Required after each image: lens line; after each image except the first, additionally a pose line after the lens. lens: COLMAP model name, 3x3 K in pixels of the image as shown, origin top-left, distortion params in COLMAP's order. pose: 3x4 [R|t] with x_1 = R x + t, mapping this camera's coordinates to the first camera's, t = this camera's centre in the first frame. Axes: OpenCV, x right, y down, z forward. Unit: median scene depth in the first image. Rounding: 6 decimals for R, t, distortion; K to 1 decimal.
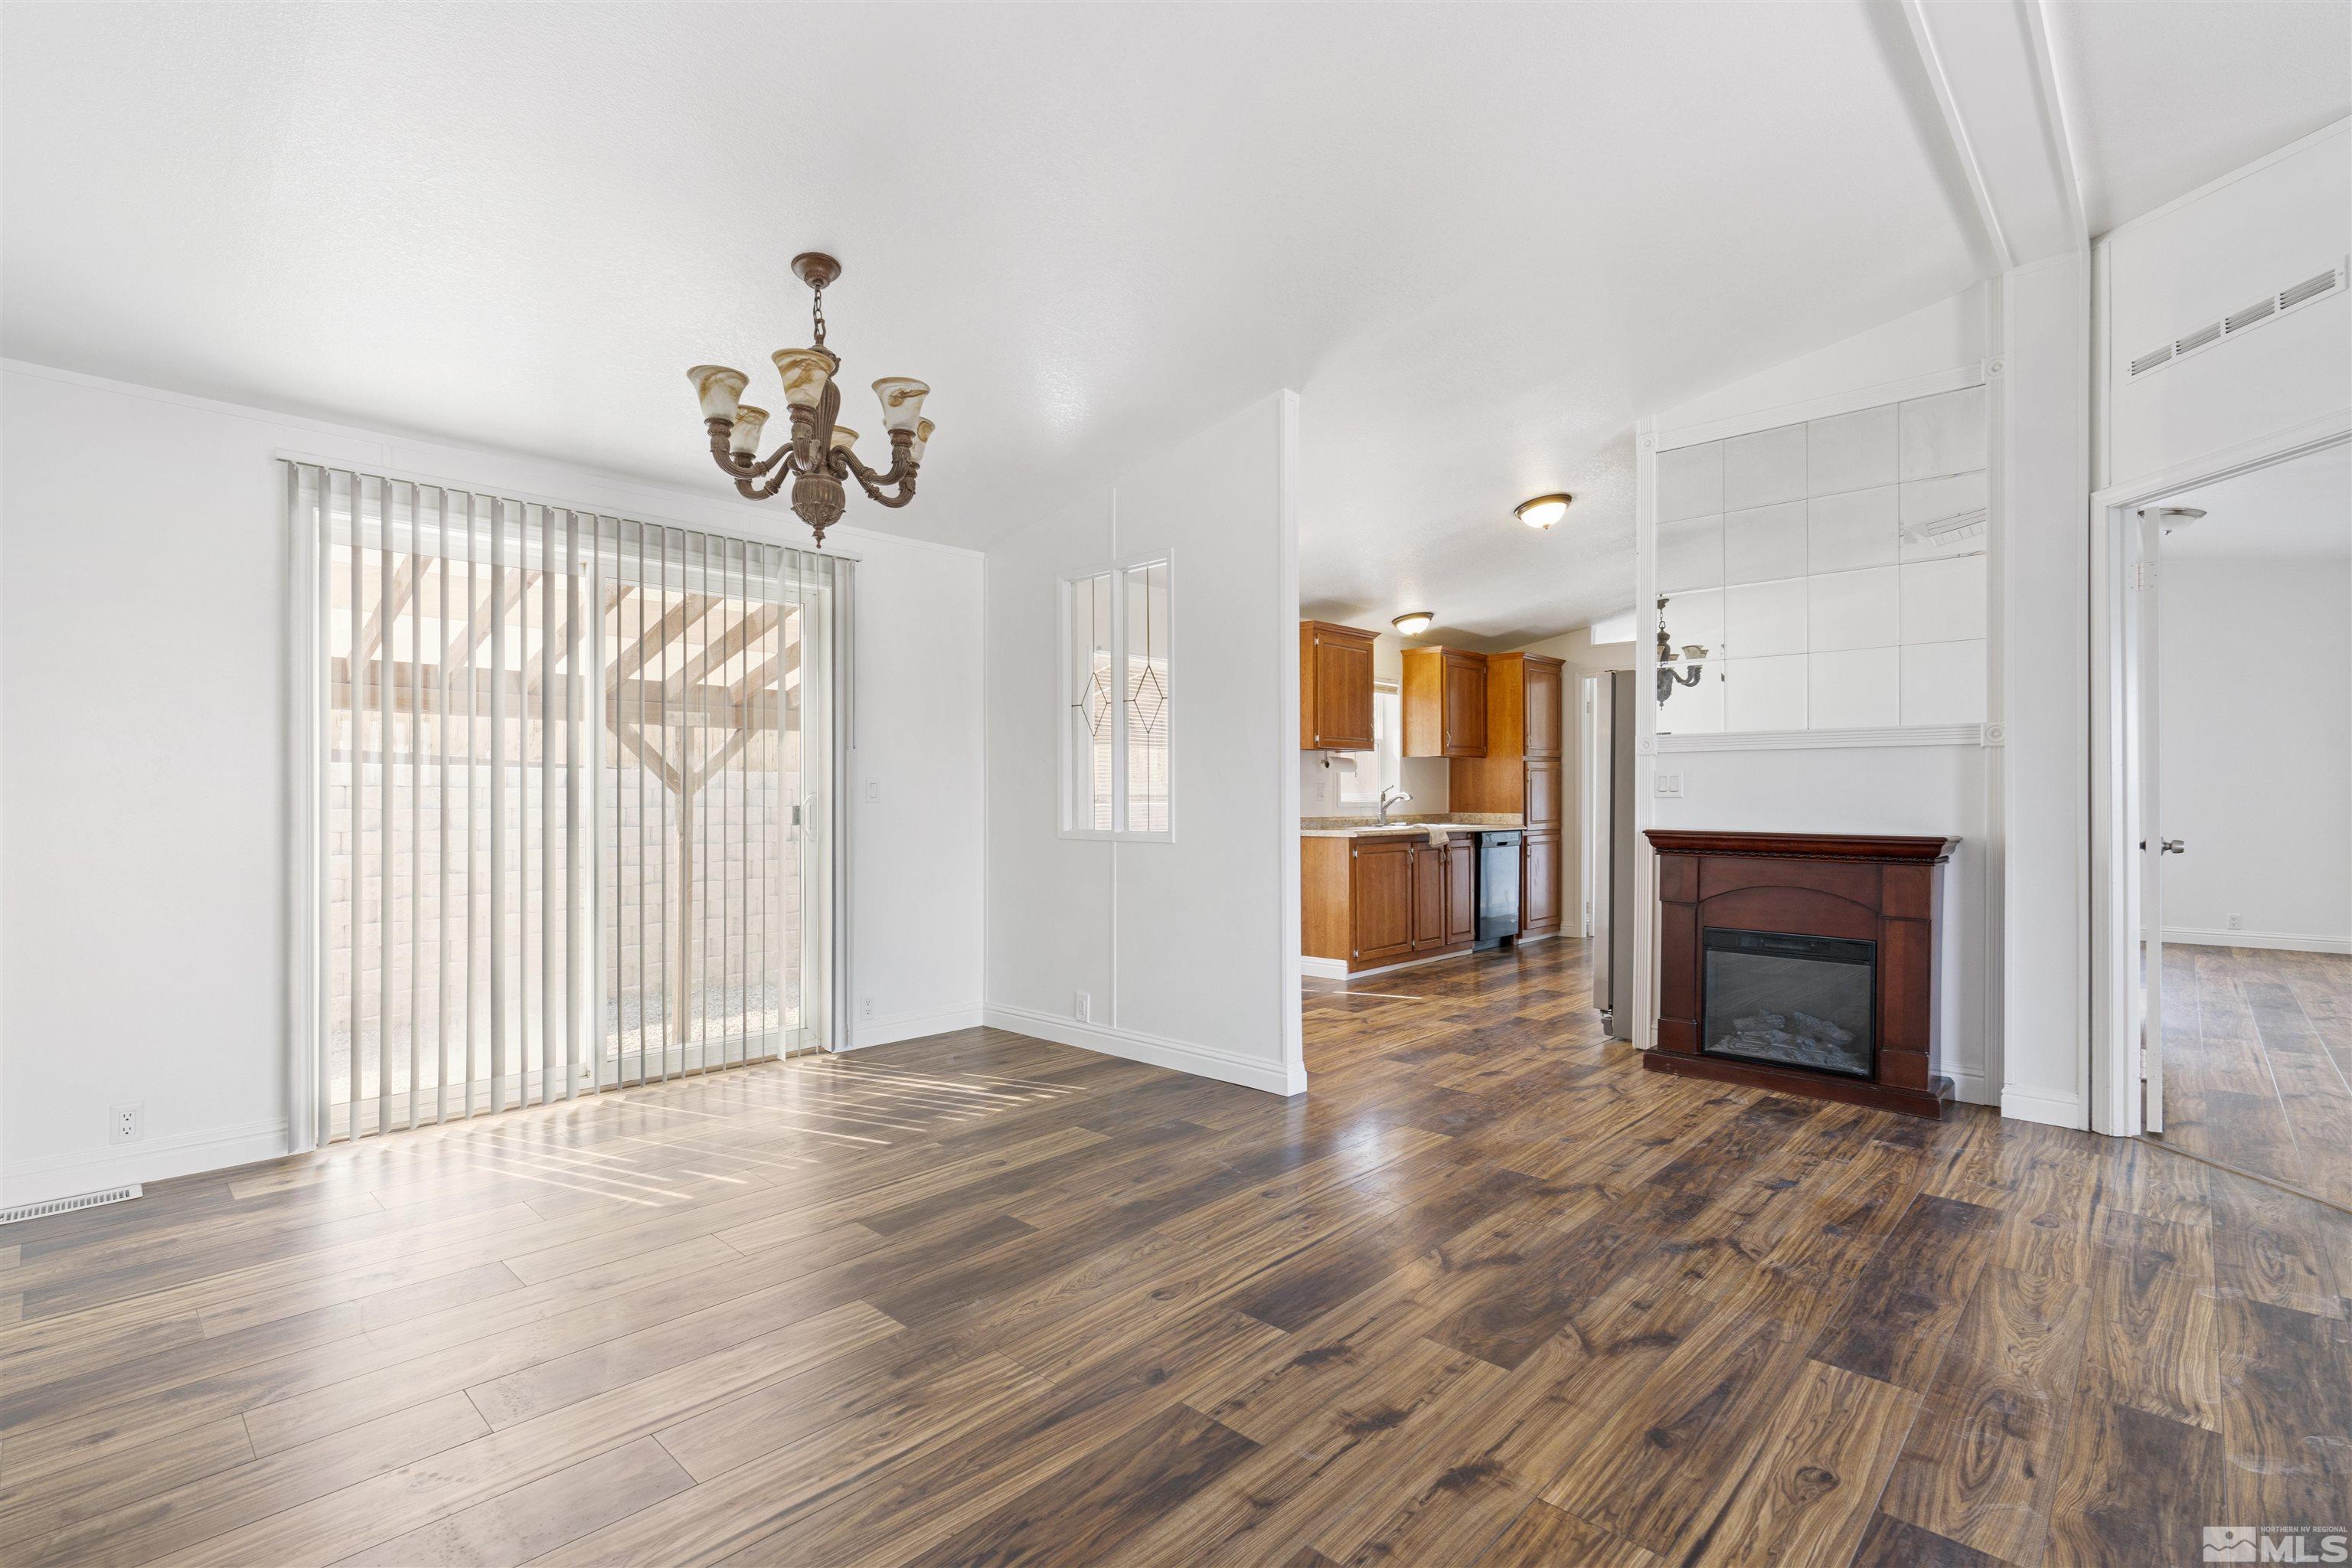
lens RADIAL K [[1088.2, 0, 1172.4], [0, 1088.2, 792.5], [0, 0, 1]] dist [-0.014357, 0.008211]
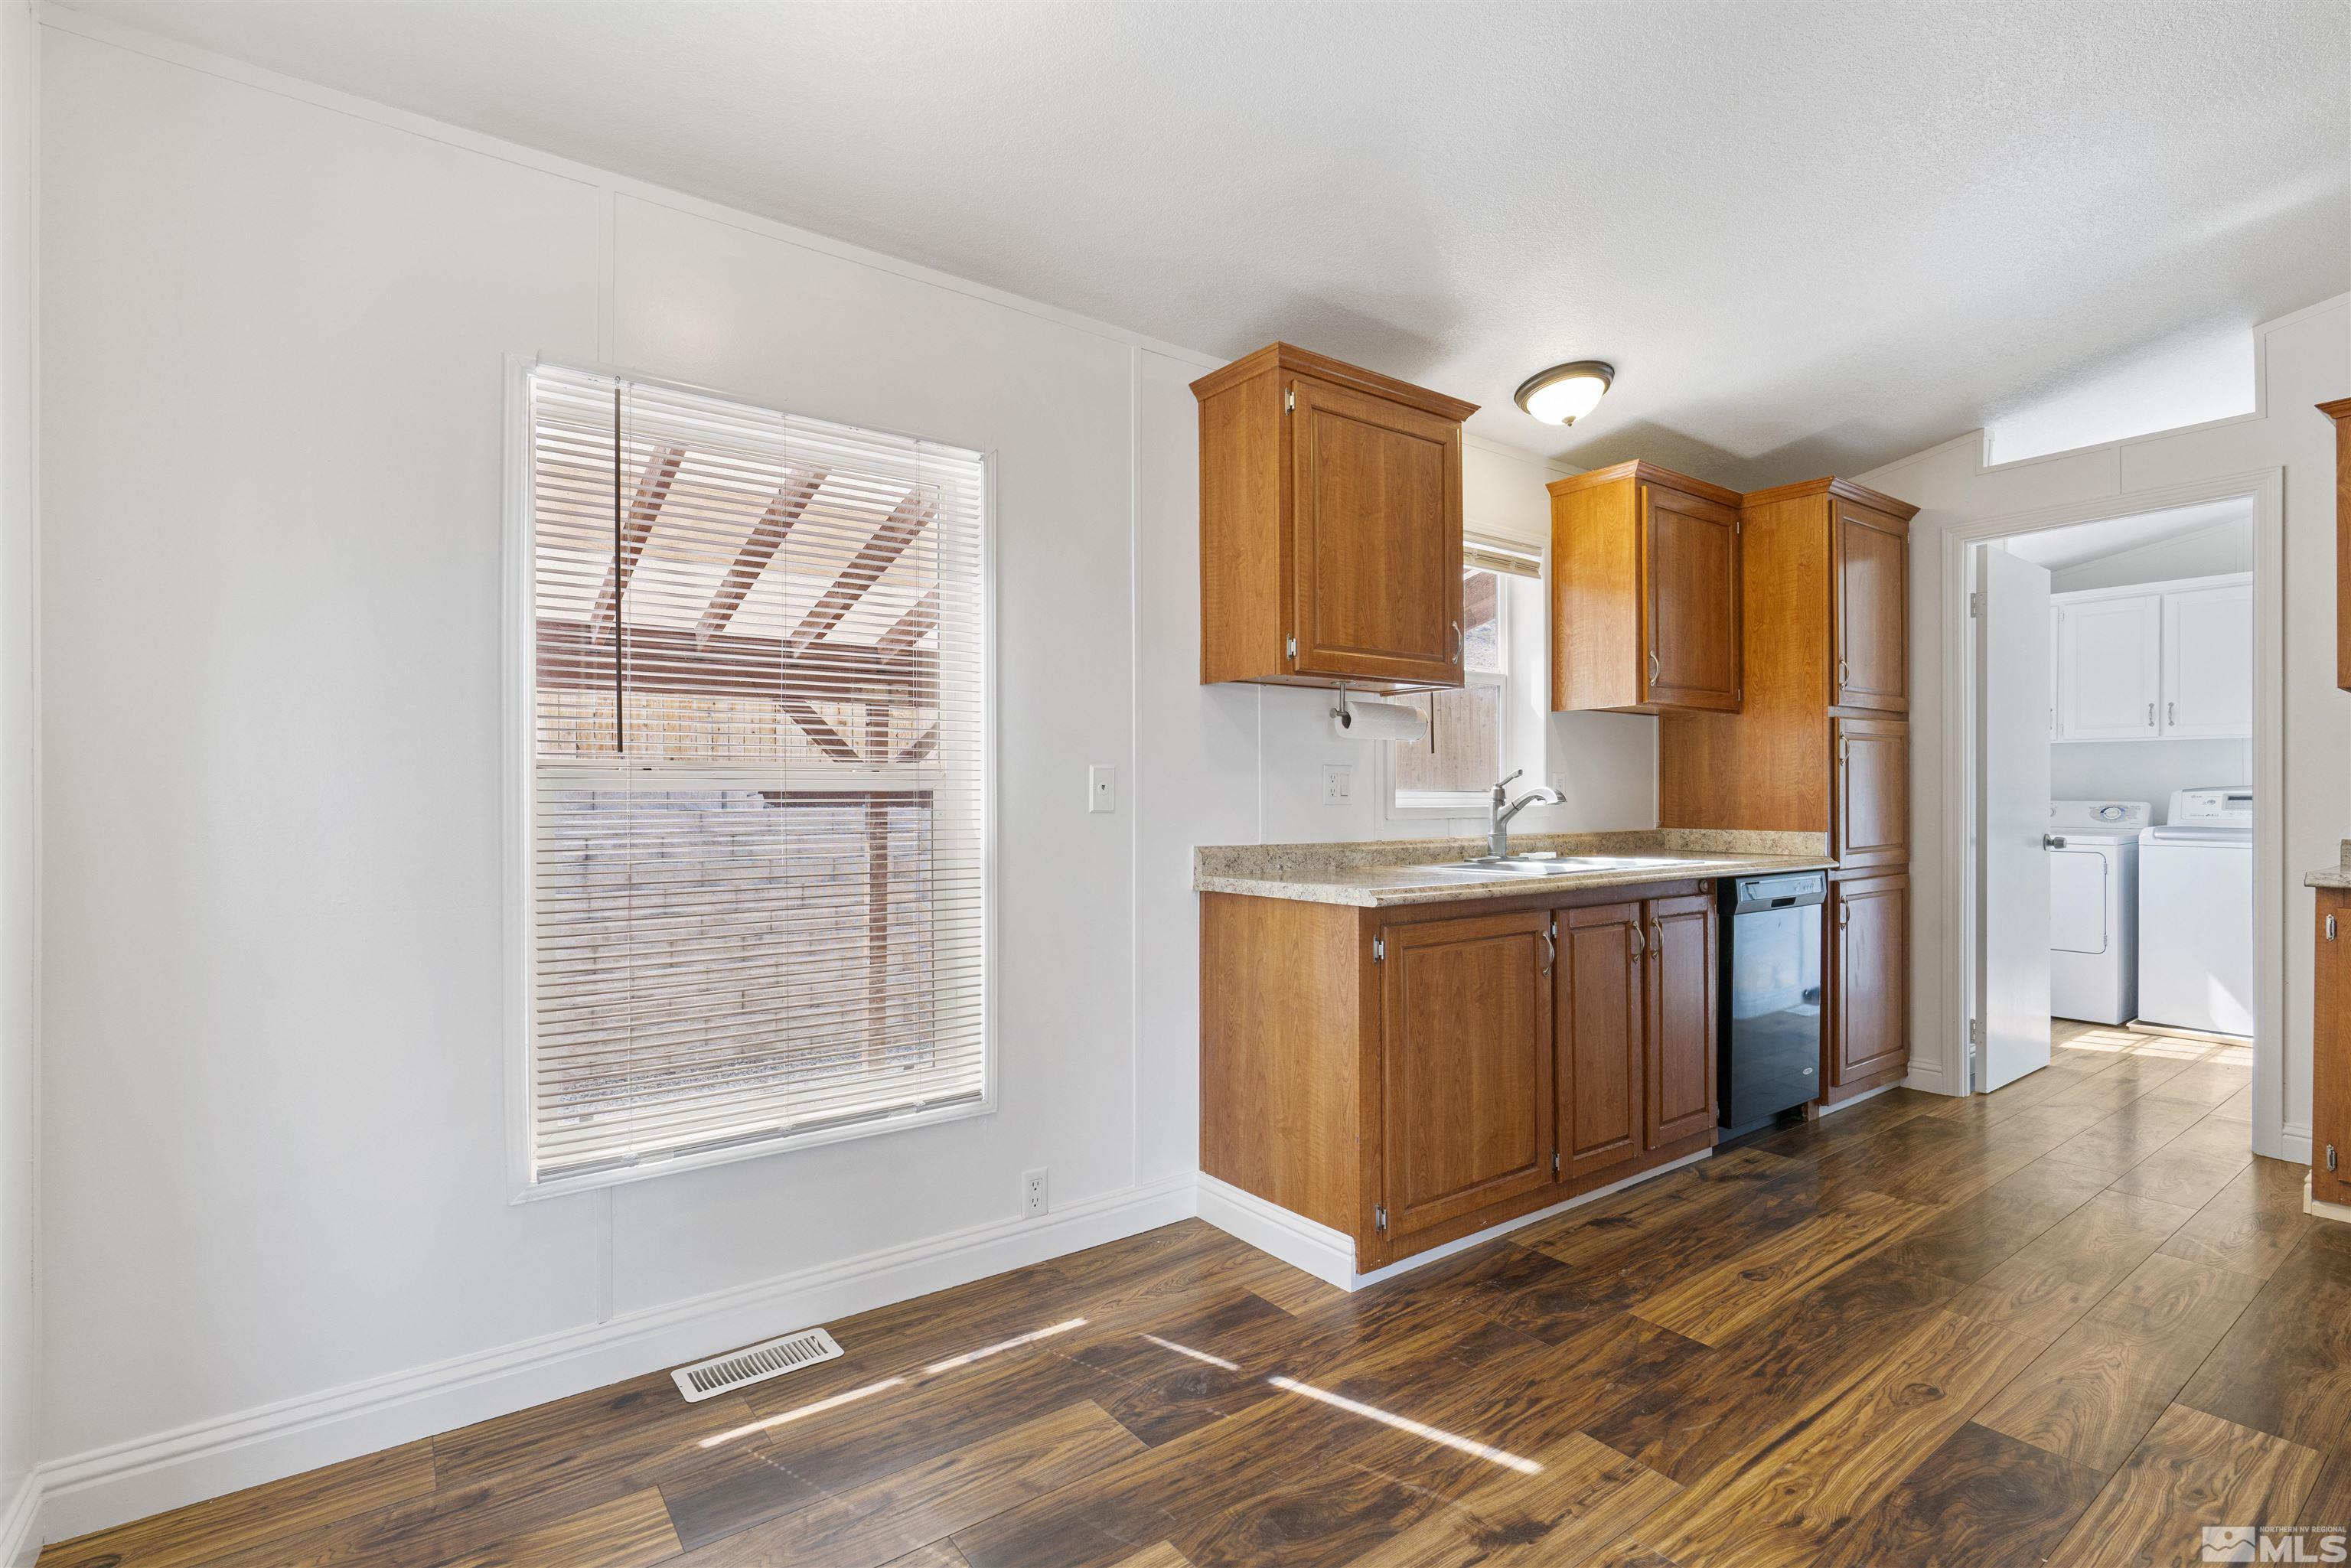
lens RADIAL K [[1087.7, 0, 1171.9], [0, 1087.7, 792.5], [0, 0, 1]] dist [-0.014357, 0.008211]
pose [[0.983157, -0.001222, -0.182760, 0.139275], [0.001260, 0.999999, 0.000094, 0.002234], [0.182759, -0.000322, 0.983158, 0.520754]]
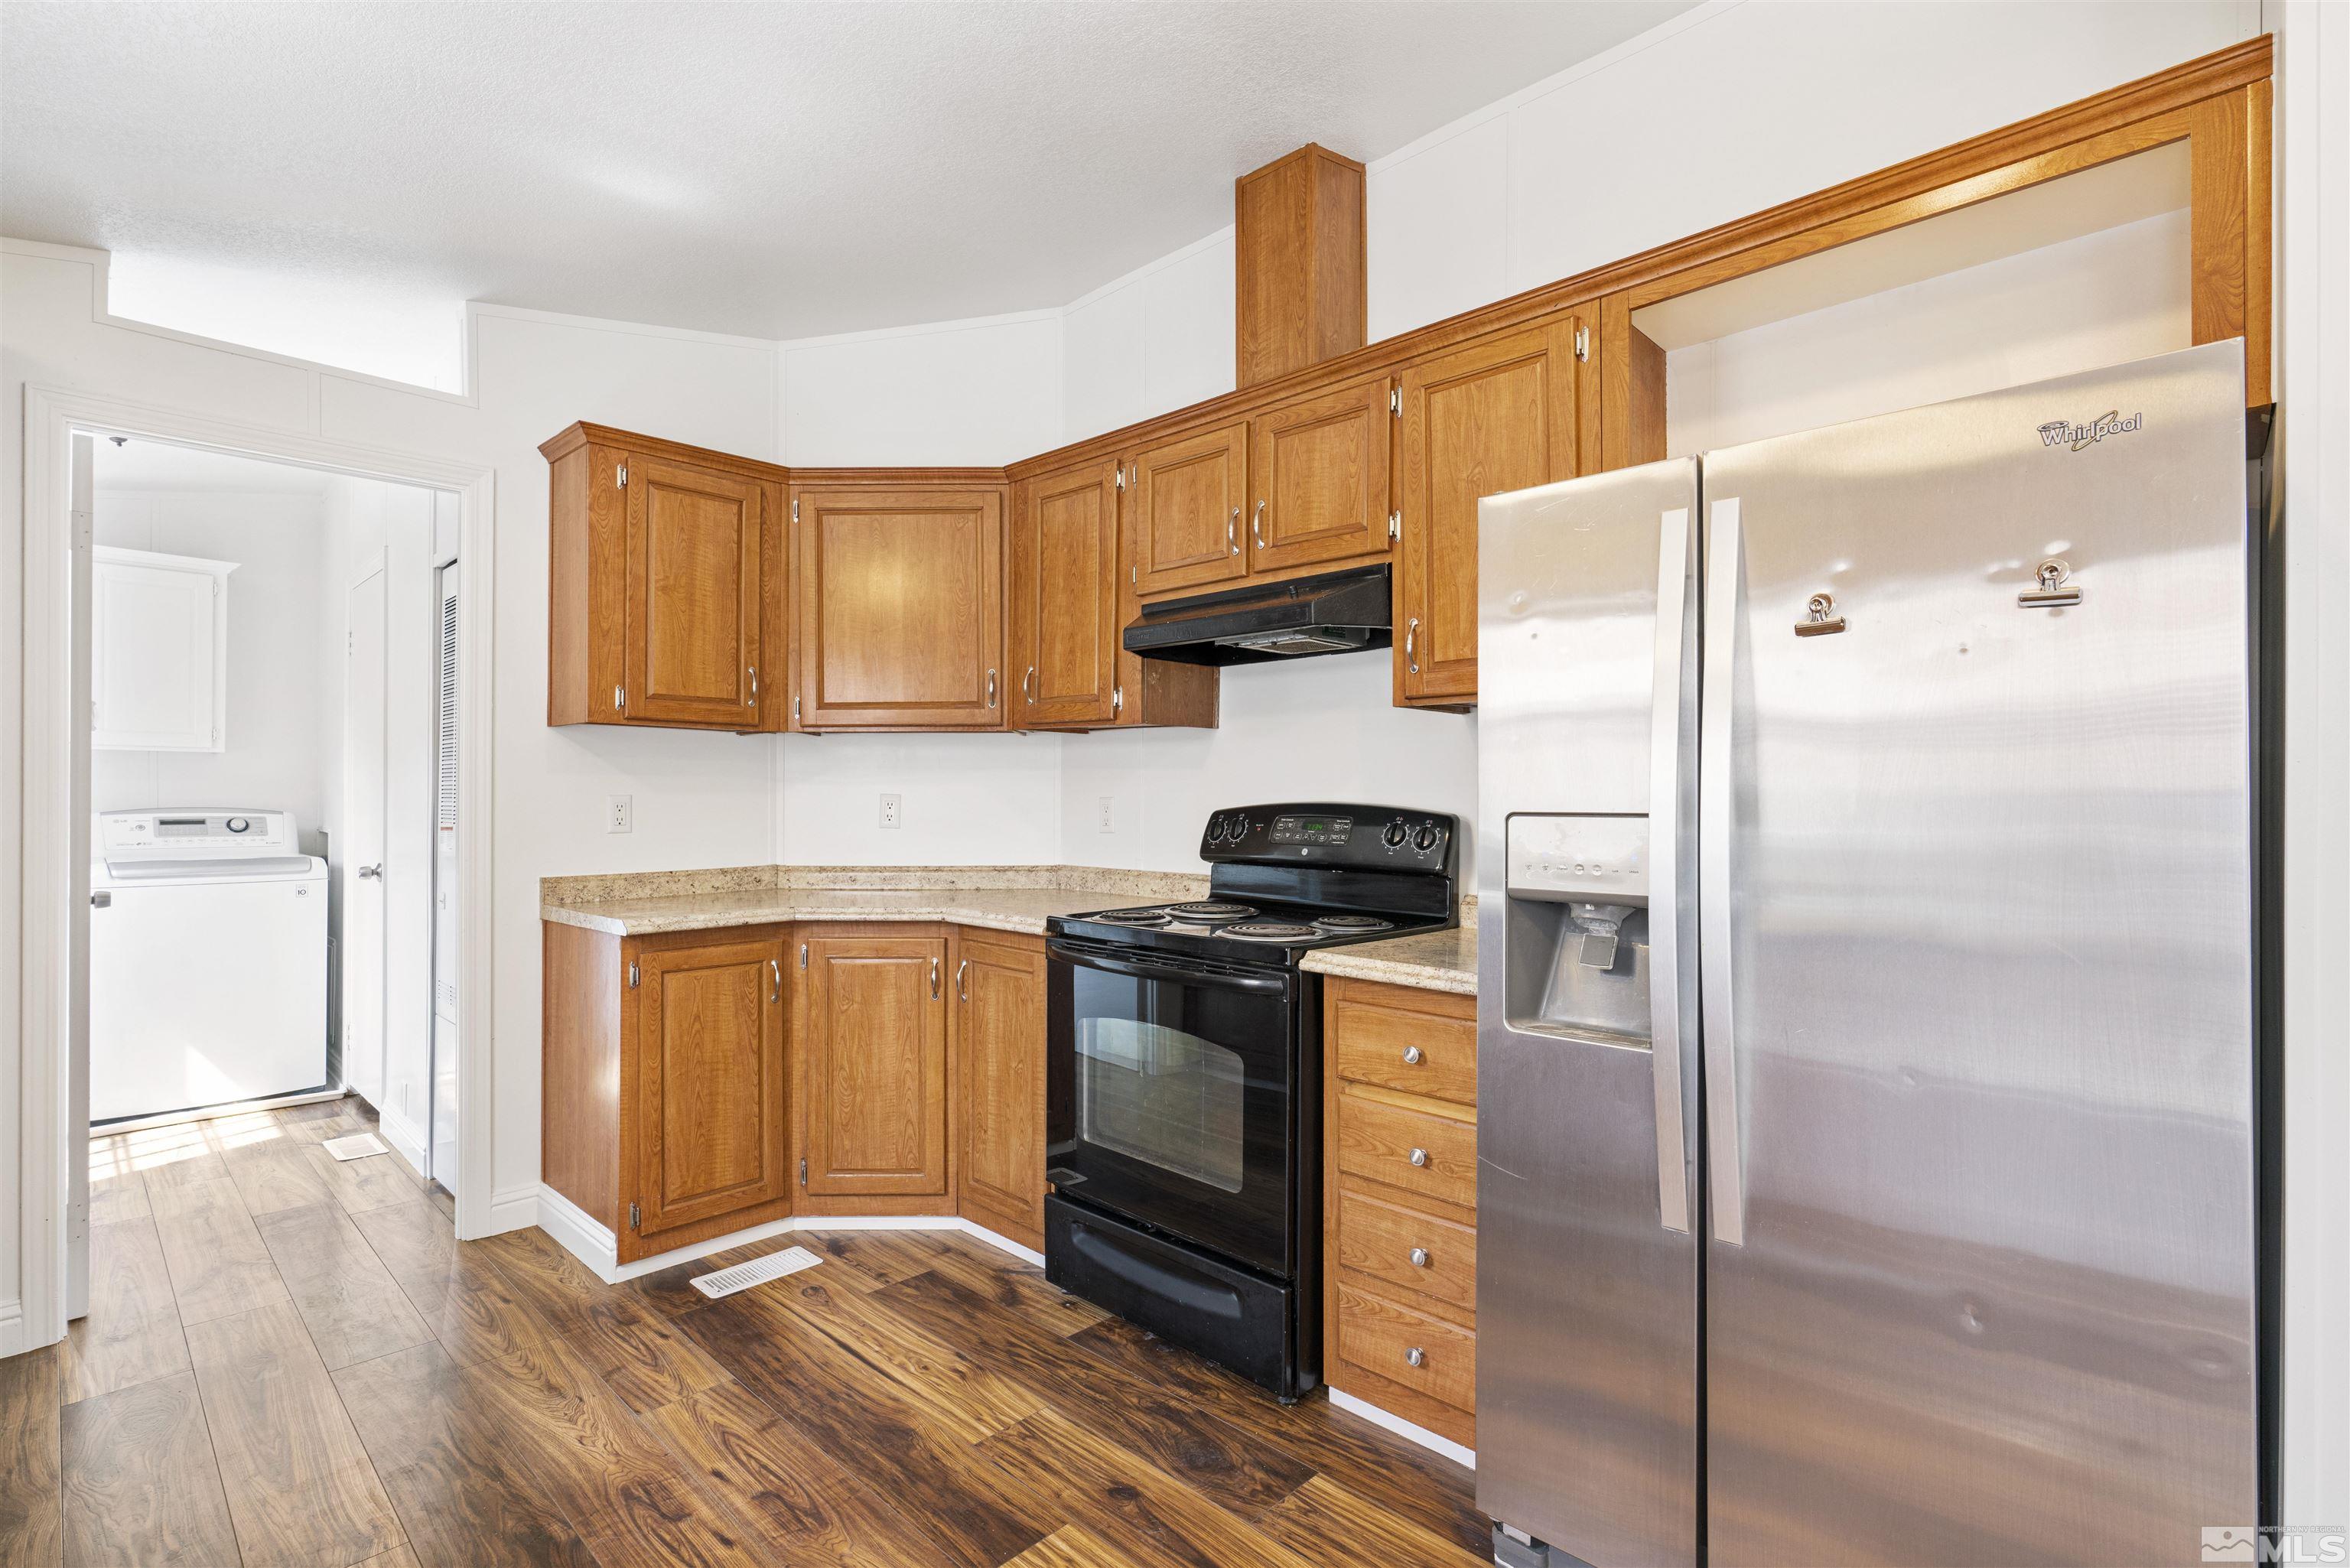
lens RADIAL K [[1087.2, 0, 1171.4], [0, 1087.2, 792.5], [0, 0, 1]] dist [-0.014357, 0.008211]
pose [[0.011962, 0.003664, 0.999922, 0.109321], [-0.006554, 0.999972, -0.003586, -0.010199], [-0.999907, -0.006510, 0.011986, 0.768112]]
